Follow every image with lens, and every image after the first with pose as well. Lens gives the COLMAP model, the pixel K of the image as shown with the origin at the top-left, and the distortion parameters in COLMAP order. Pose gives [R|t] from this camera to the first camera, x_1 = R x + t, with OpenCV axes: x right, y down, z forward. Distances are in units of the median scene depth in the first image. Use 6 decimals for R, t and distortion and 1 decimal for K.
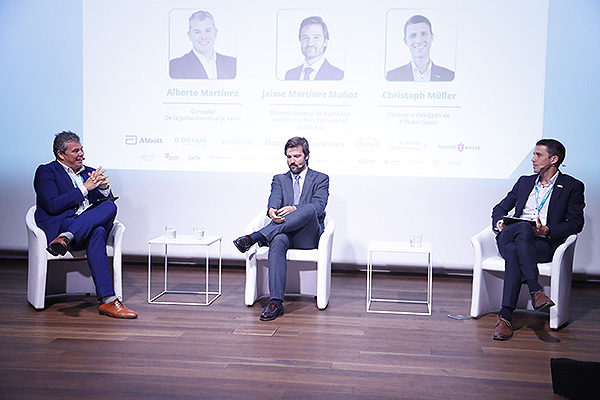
lens RADIAL K [[788.7, 0, 302.1], [0, 788.7, 204.1], [0, 0, 1]] dist [-0.017189, 0.000000]
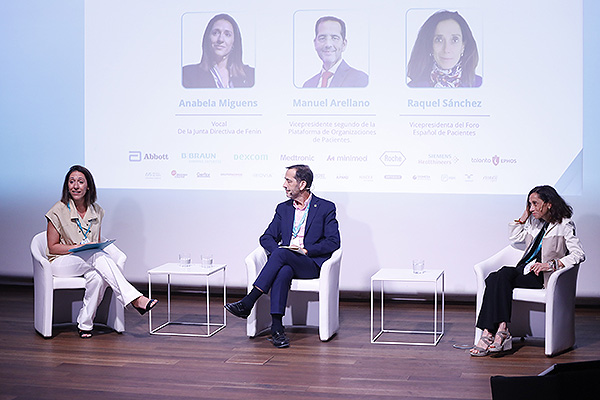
lens RADIAL K [[1208.7, 0, 300.6], [0, 1208.7, 199.7], [0, 0, 1]] dist [-0.589195, 0.000000]
pose [[0.994644, -0.013882, -0.102425, 0.146390], [0.014143, 0.999898, 0.001822, -0.041075], [0.102390, -0.003261, 0.994739, -0.451952]]
